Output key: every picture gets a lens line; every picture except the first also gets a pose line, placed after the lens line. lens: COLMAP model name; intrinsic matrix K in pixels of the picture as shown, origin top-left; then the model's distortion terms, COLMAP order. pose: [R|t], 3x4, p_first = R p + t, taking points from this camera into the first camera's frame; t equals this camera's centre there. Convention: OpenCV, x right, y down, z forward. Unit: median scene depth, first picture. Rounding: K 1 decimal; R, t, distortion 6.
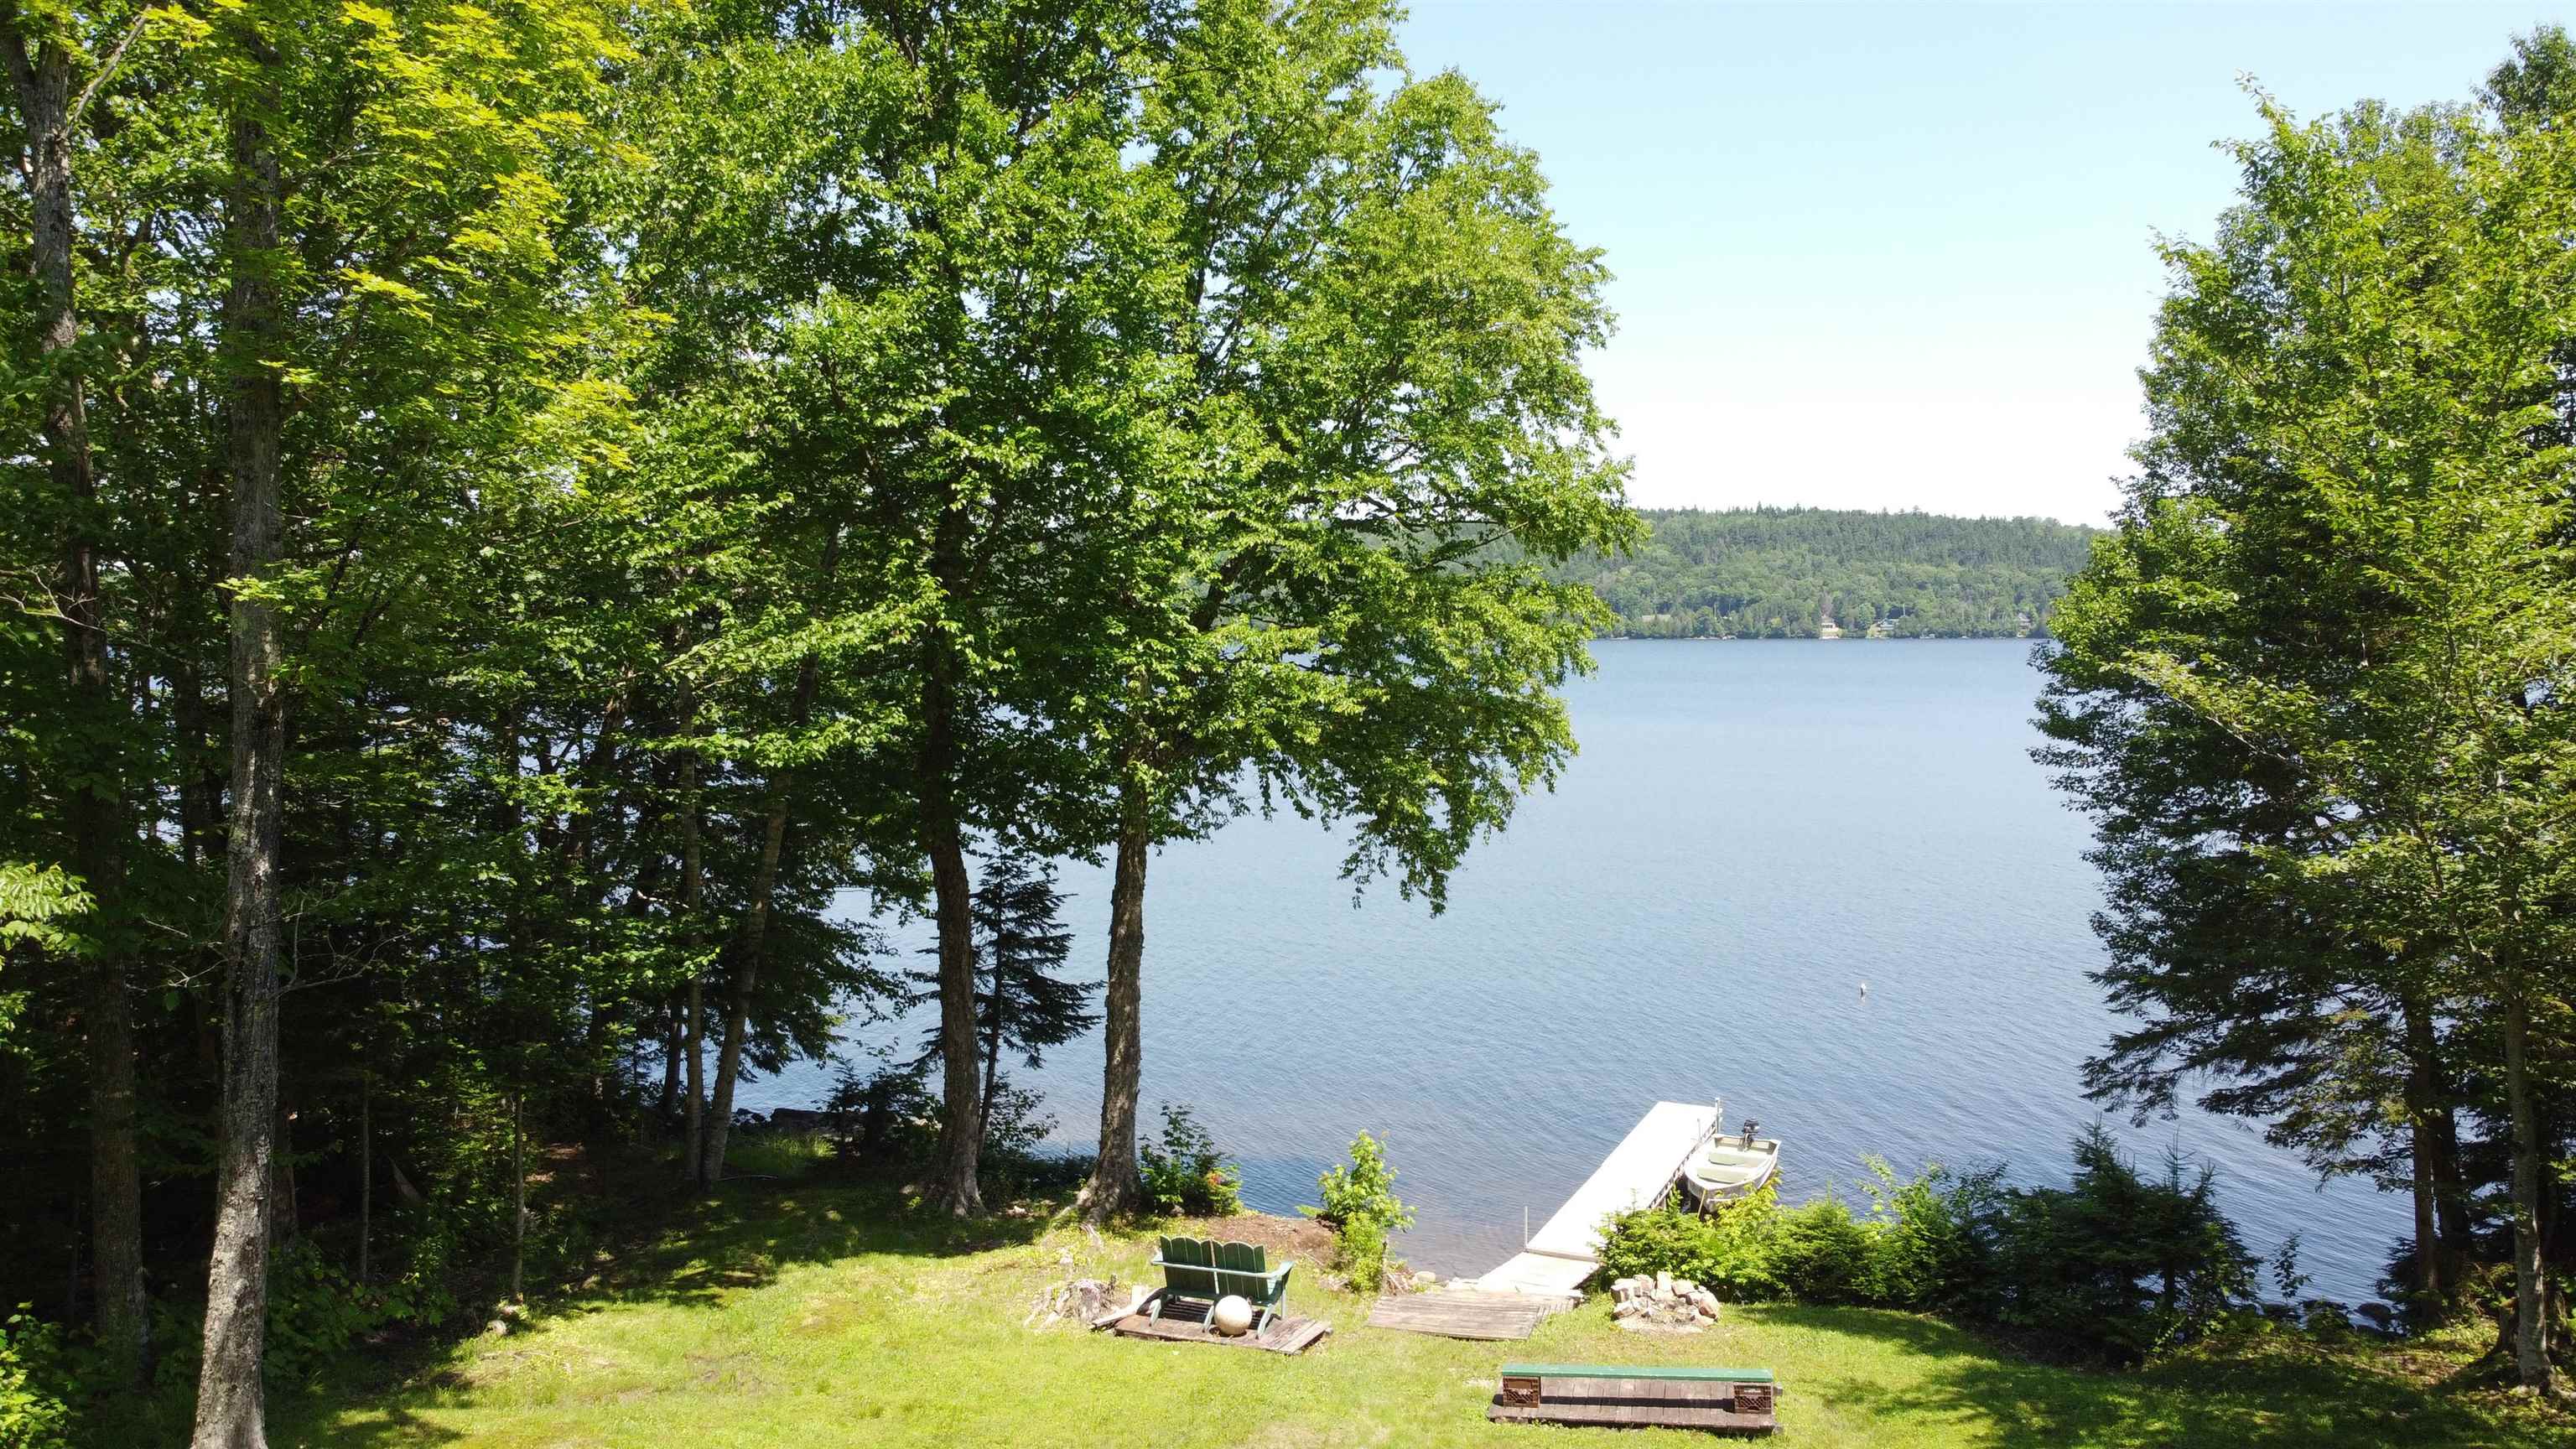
lens RADIAL K [[1955.6, 0, 1283.6], [0, 1955.6, 716.5], [0, 0, 1]] dist [0.001701, -0.005505]
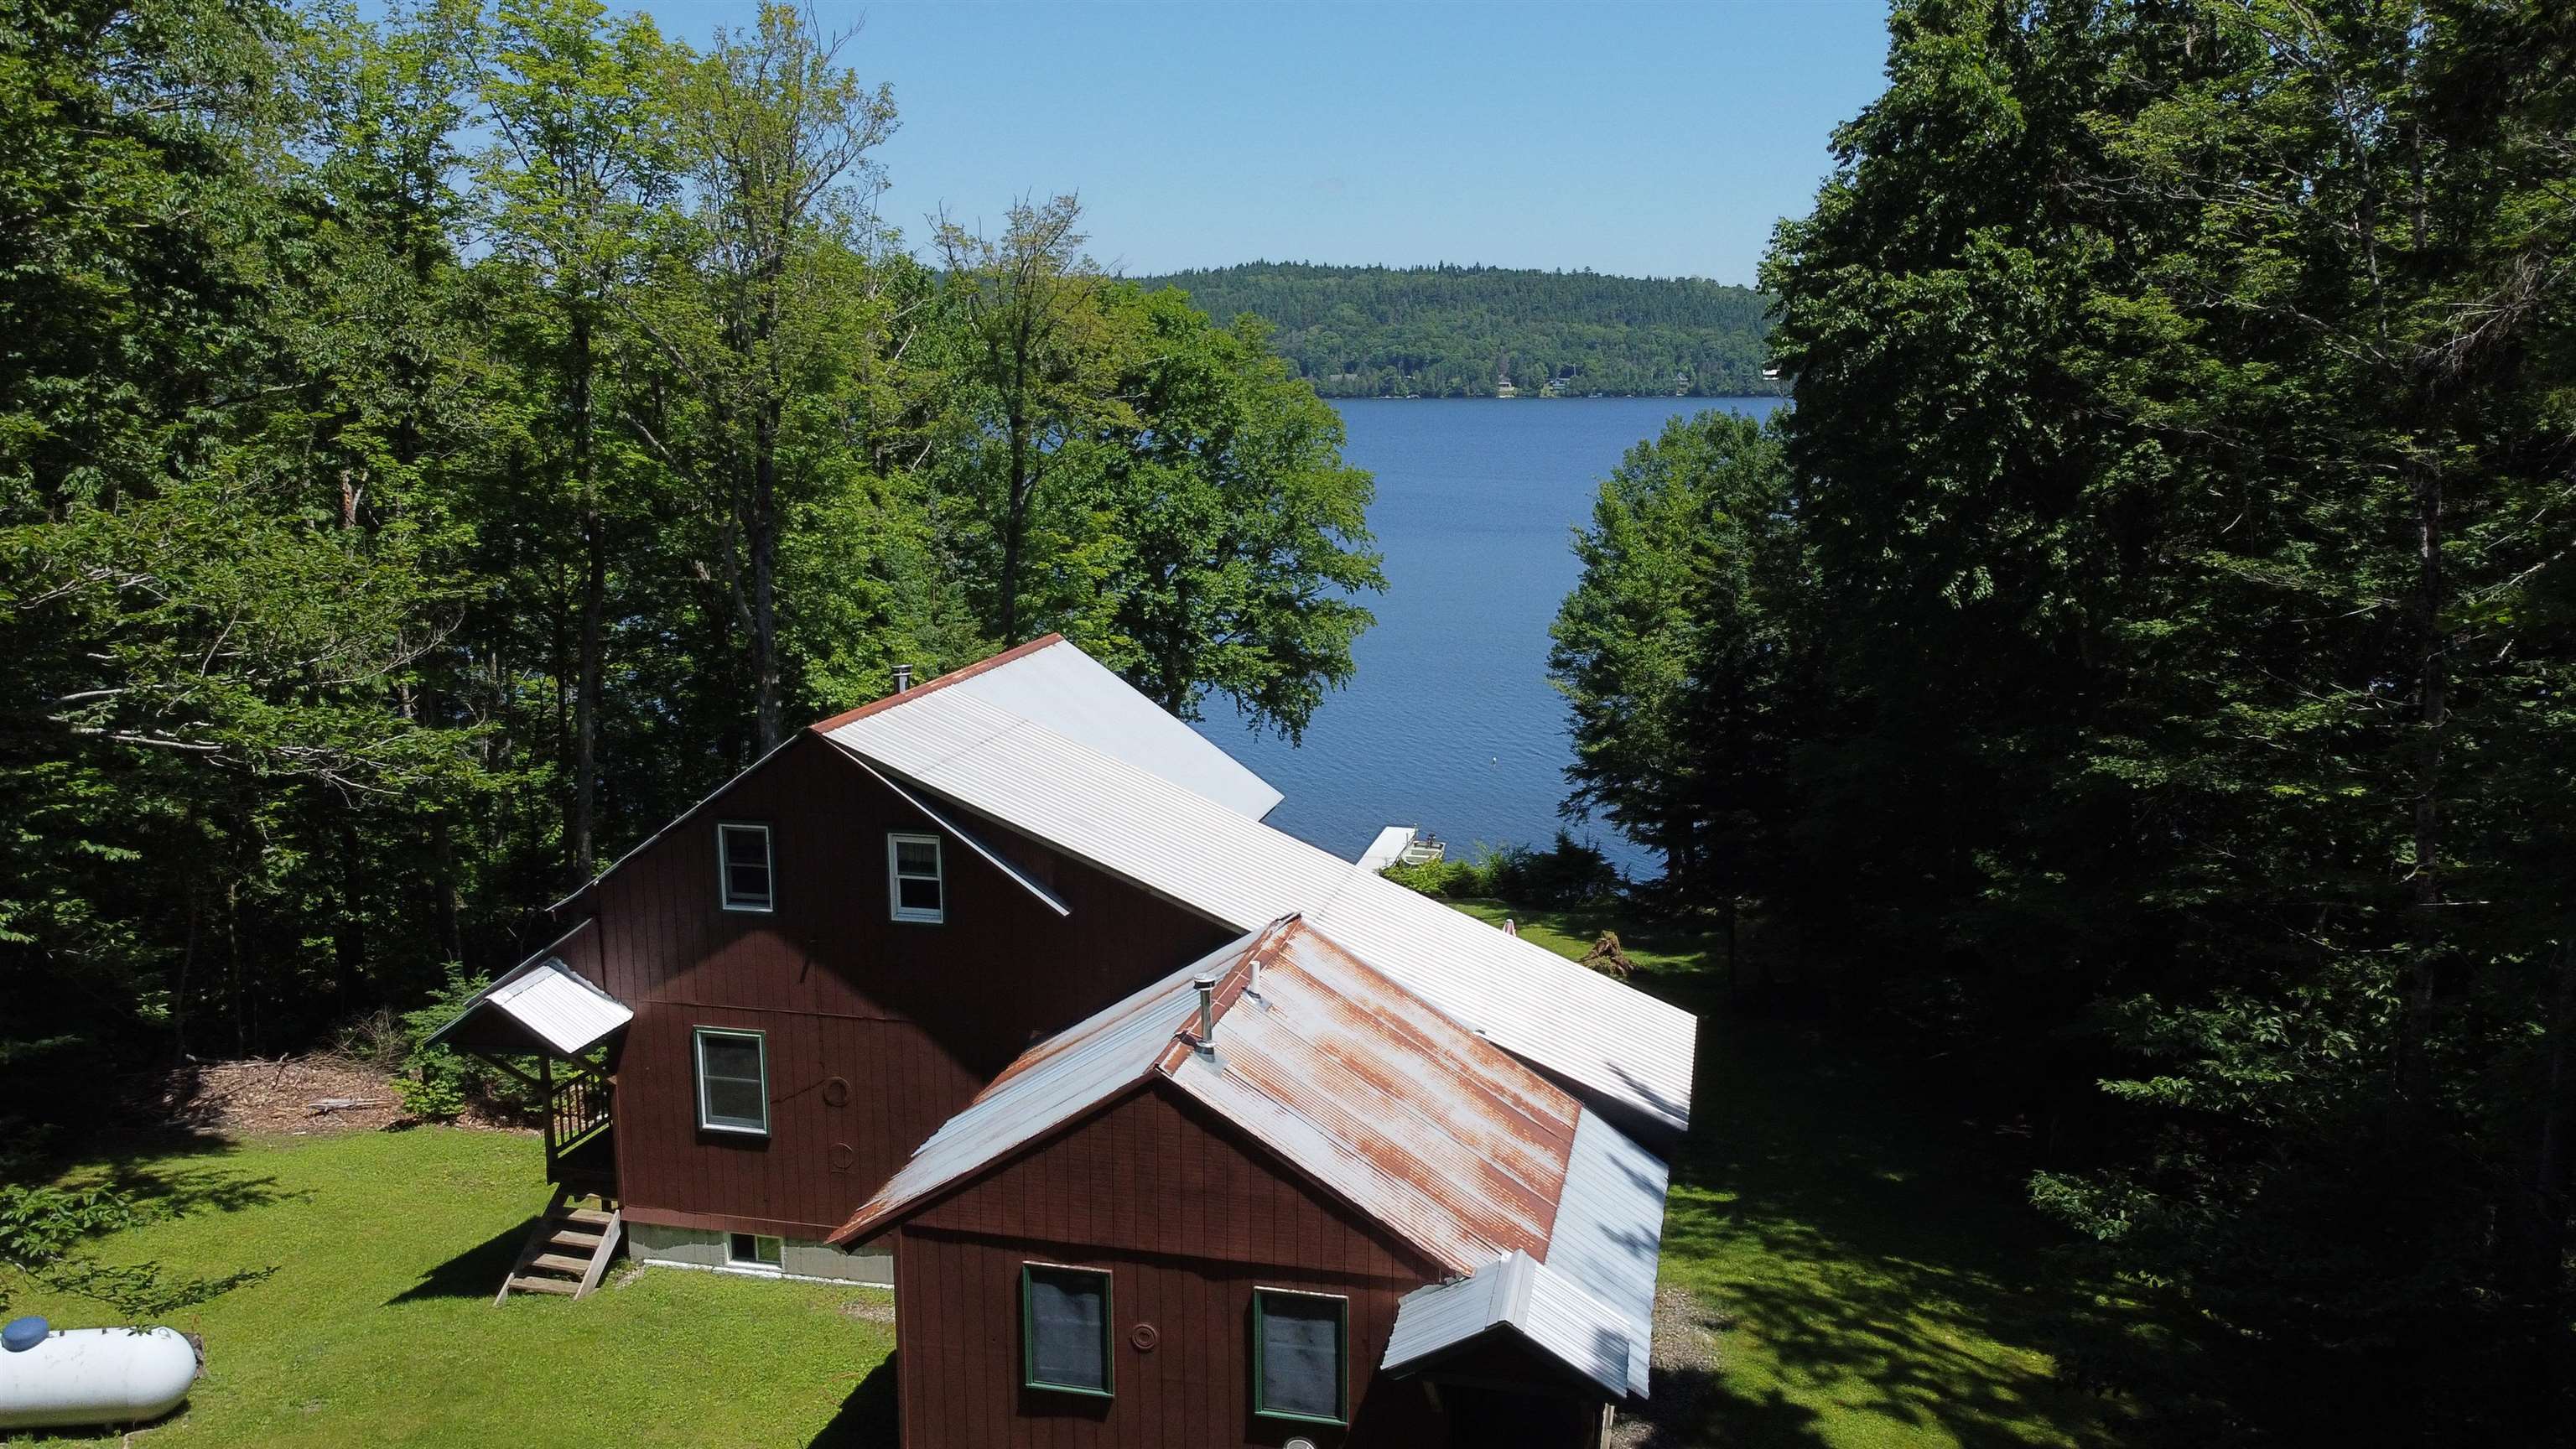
lens RADIAL K [[1917.4, 0, 1281.3], [0, 1917.4, 716.8], [0, 0, 1]] dist [-0.002906, -0.003758]
pose [[0.987775, -0.026265, 0.153659, -0.310202], [0.006470, 0.991761, 0.127937, -0.241435], [-0.155753, -0.125379, 0.979807, -1.294848]]
